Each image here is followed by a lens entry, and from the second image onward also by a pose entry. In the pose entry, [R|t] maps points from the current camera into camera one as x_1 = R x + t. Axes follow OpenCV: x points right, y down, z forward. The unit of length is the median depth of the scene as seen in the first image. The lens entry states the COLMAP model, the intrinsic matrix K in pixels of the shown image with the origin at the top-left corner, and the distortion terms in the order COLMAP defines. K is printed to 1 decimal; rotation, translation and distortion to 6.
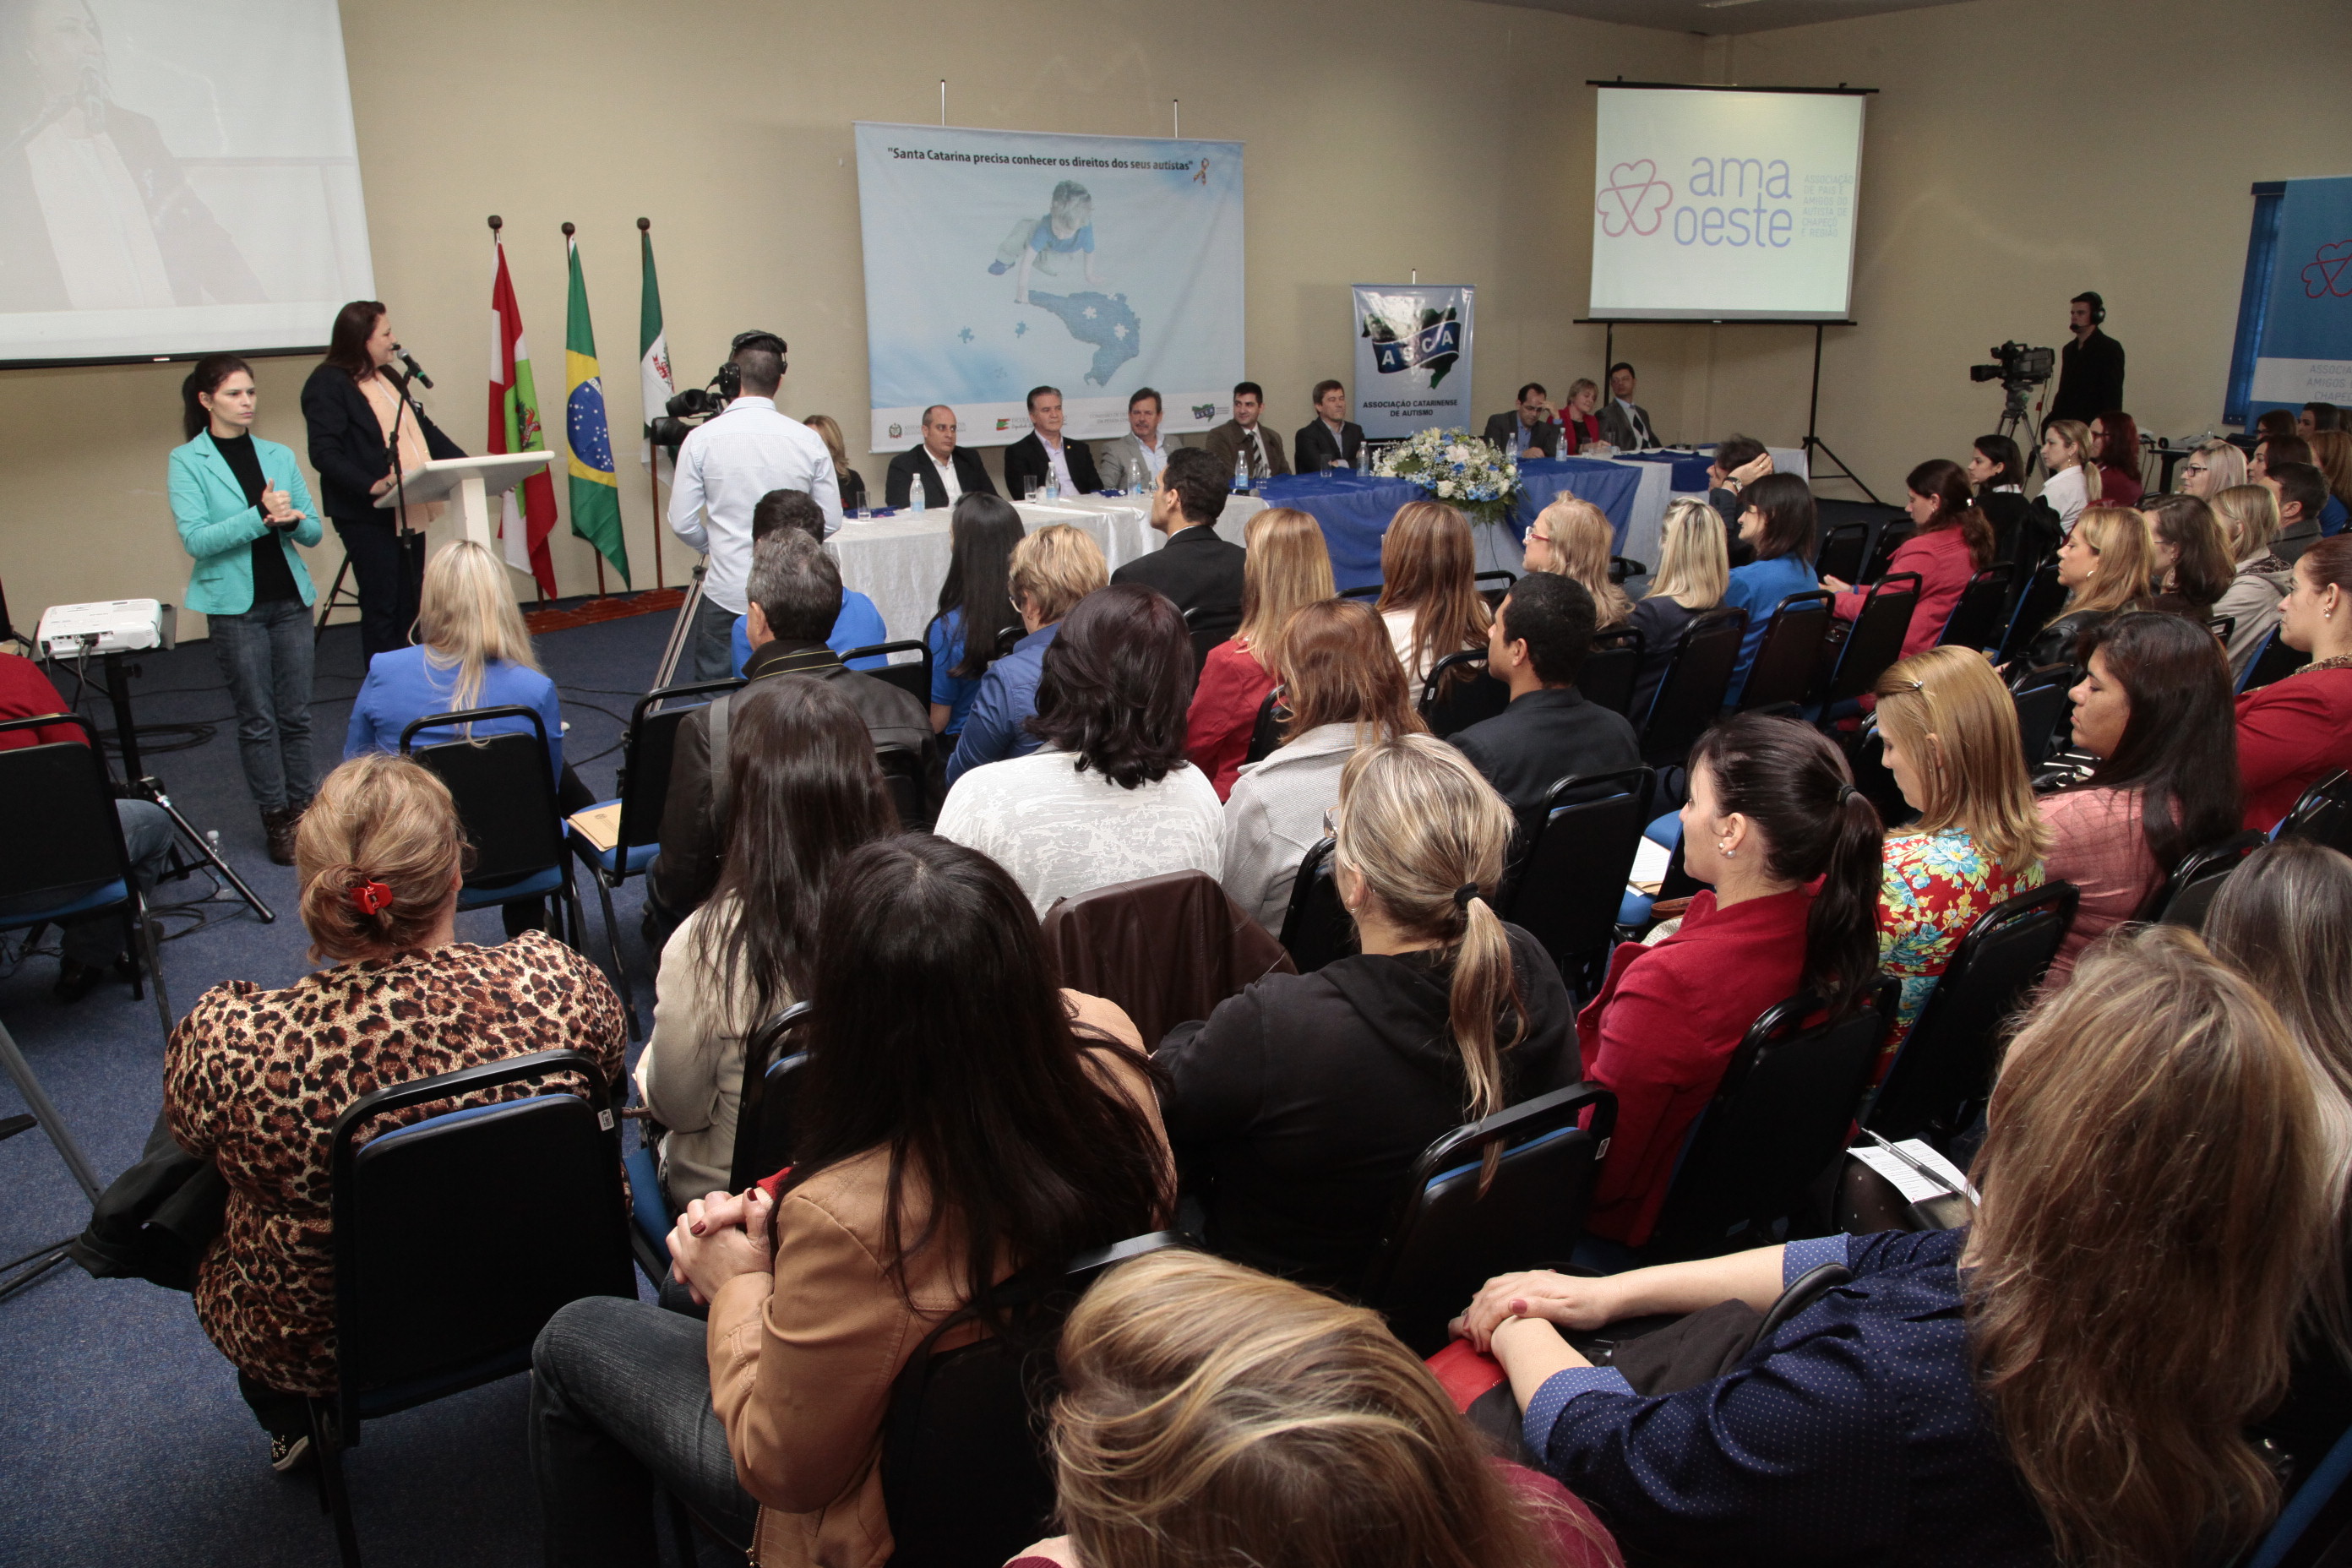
lens RADIAL K [[1623.4, 0, 1171.5], [0, 1623.4, 792.2], [0, 0, 1]] dist [-0.120446, 0.070905]
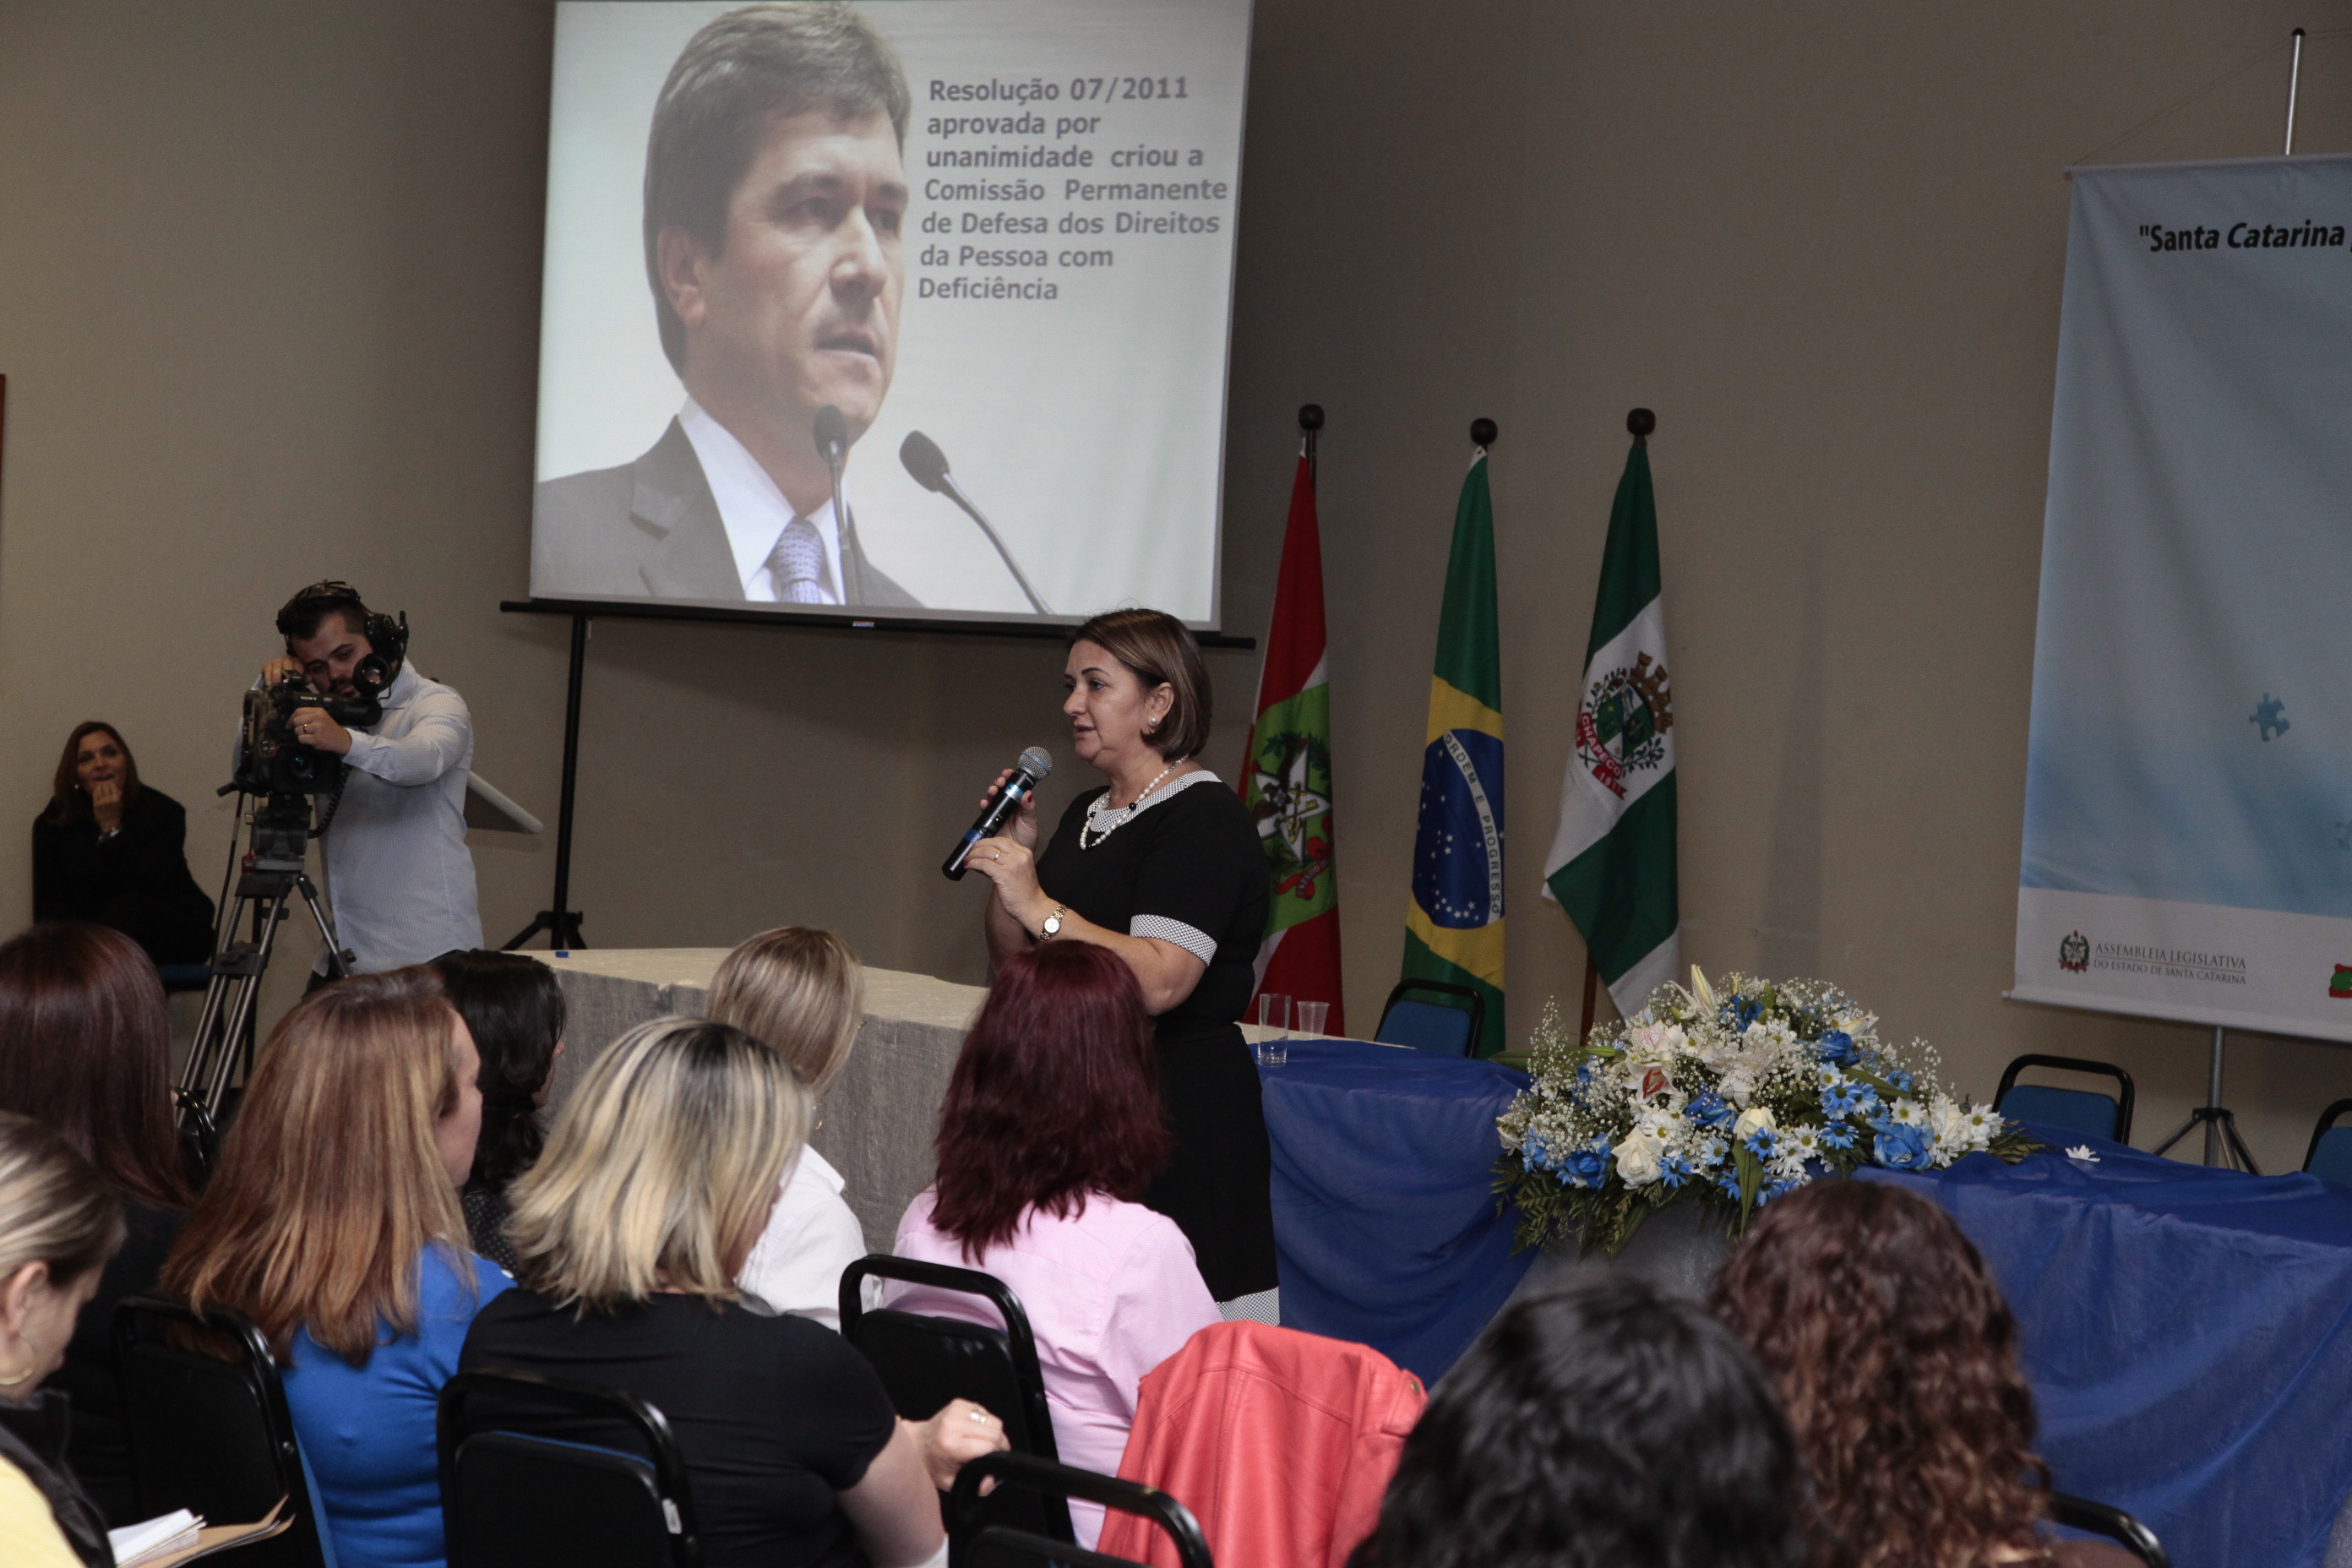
lens RADIAL K [[5017.3, 0, 1265.2], [0, 5017.3, 694.9], [0, 0, 1]] dist [0.671343, -0.128270]
pose [[0.114409, 0.024711, -0.993126, 0.916886], [-0.342883, 0.939240, -0.016130, -0.182769], [0.932385, 0.342371, 0.115930, 0.617545]]
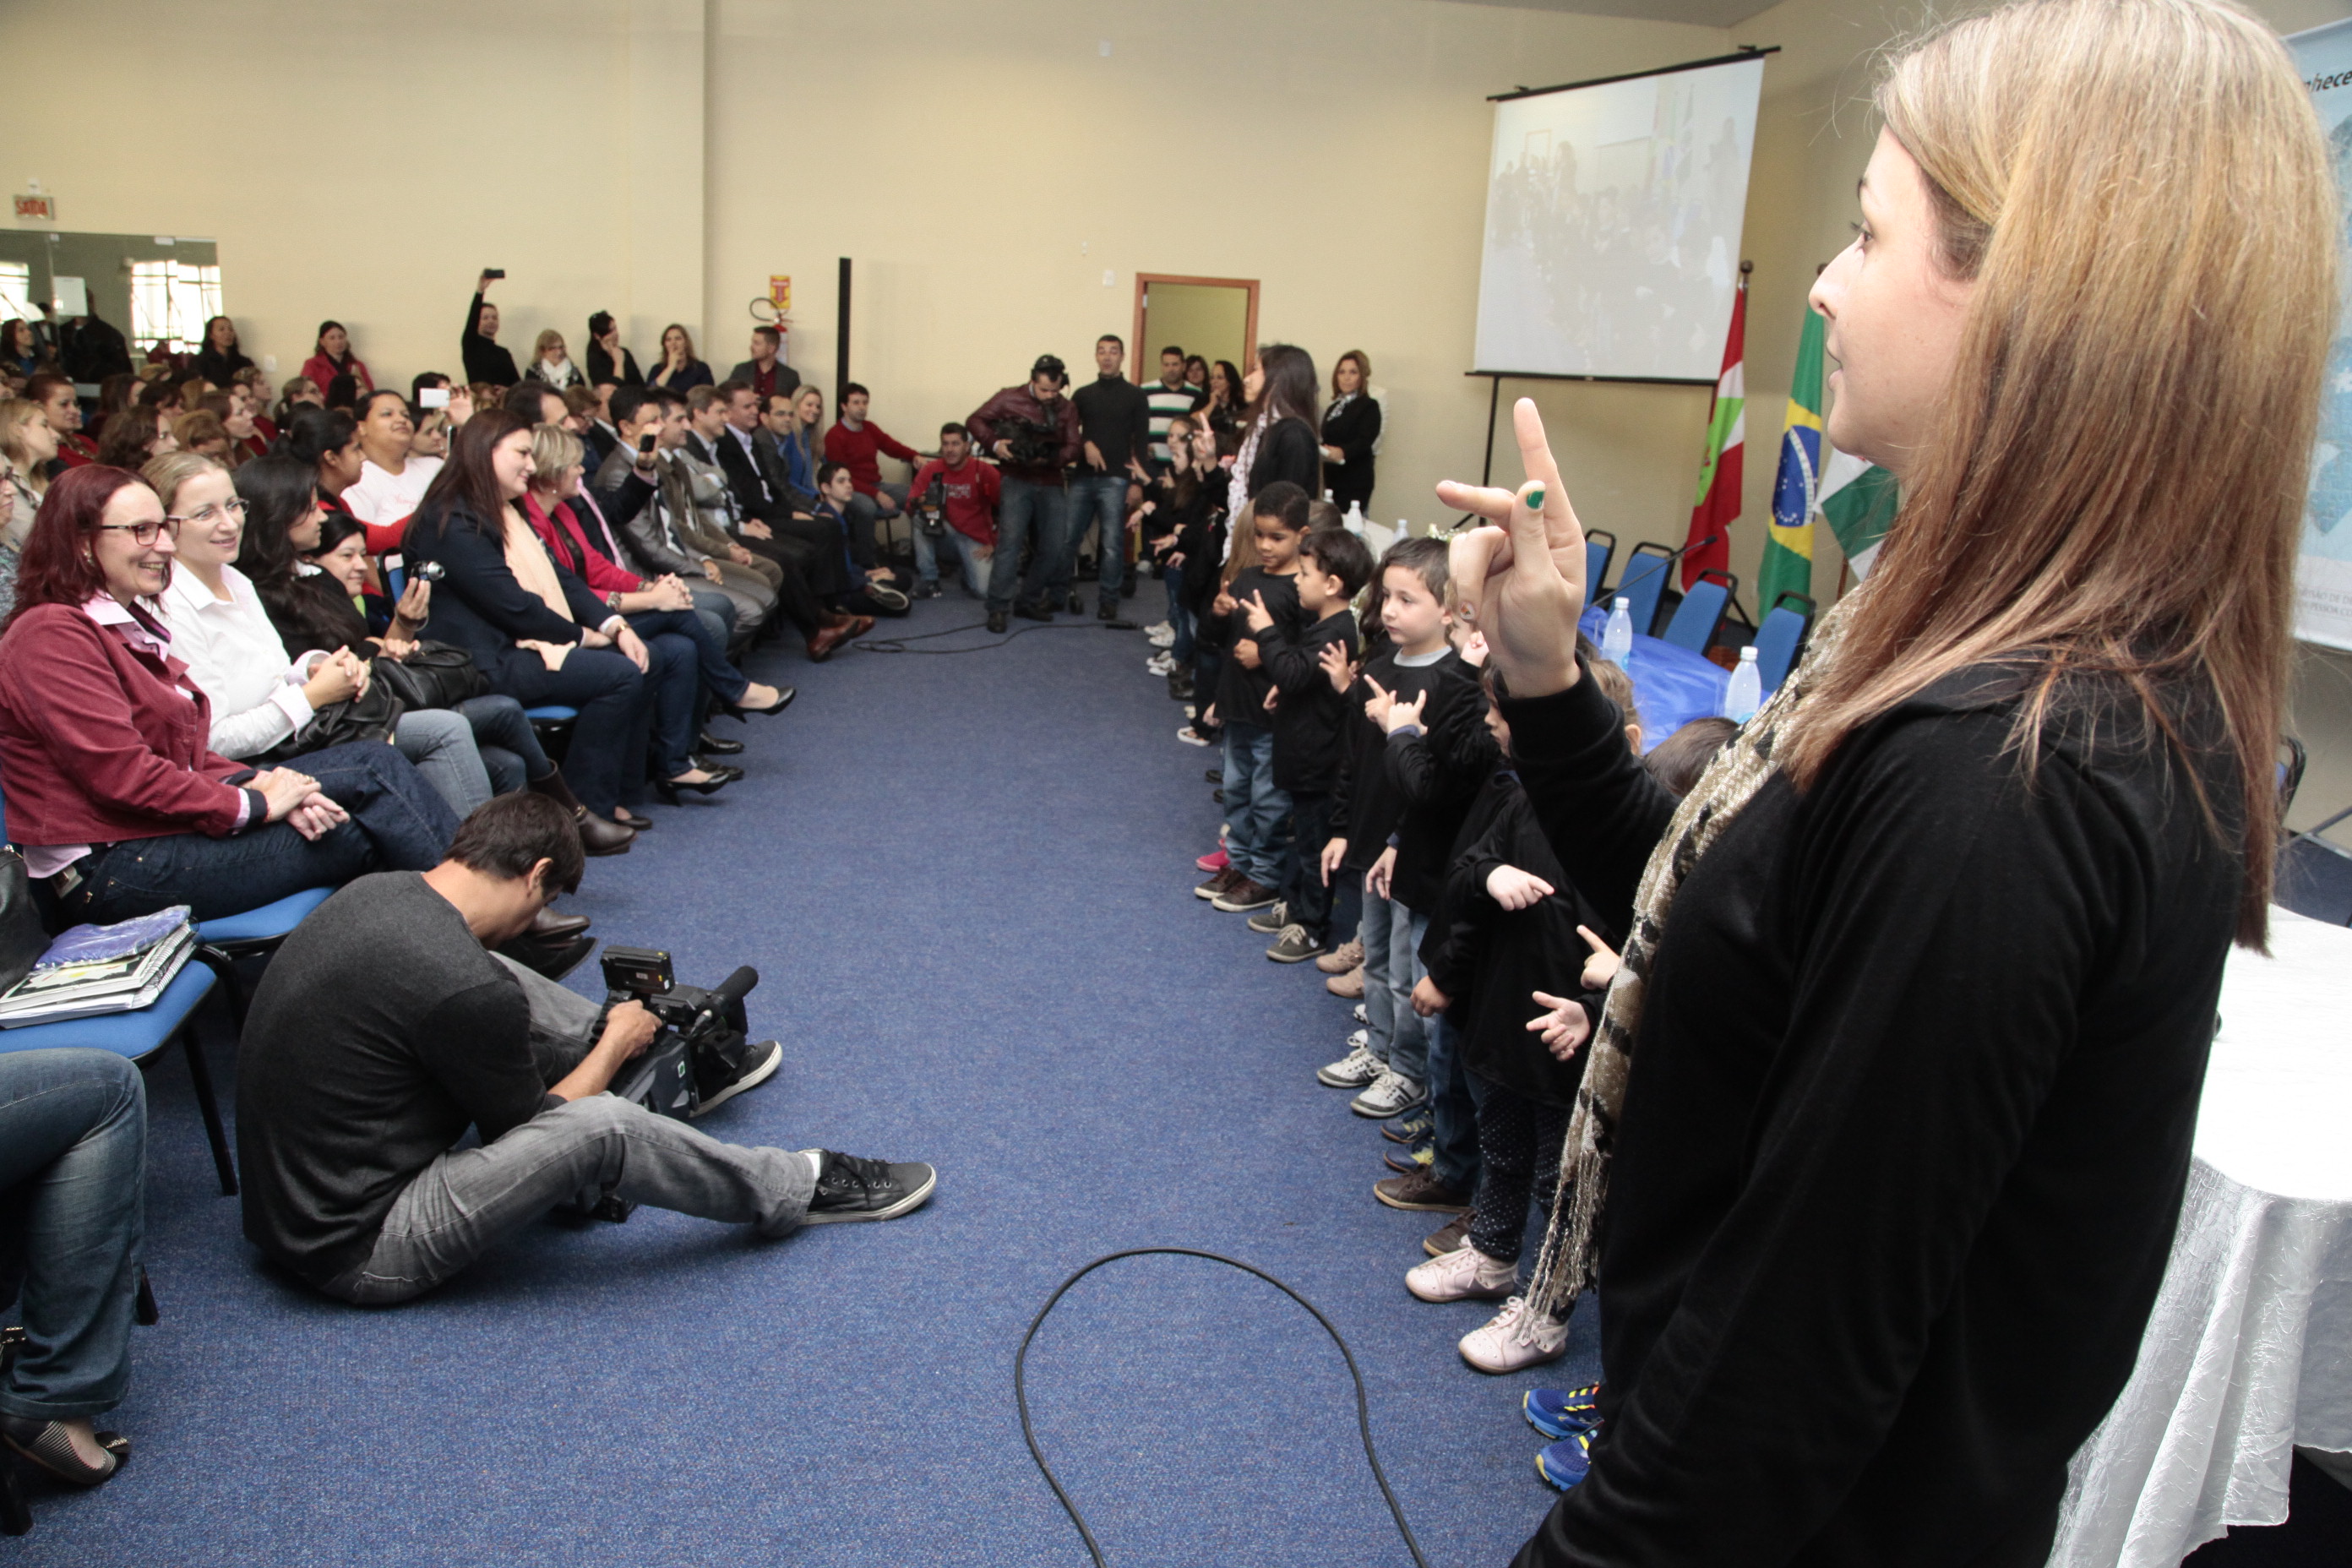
lens RADIAL K [[1616.8, 0, 1158.4], [0, 1616.8, 816.9], [0, 0, 1]] dist [-0.129058, 0.075890]
pose [[-0.496565, 0.216554, -0.840552, 0.534780], [-0.290083, 0.871297, 0.395845, -0.257400], [0.818093, 0.440392, -0.369837, 0.917412]]
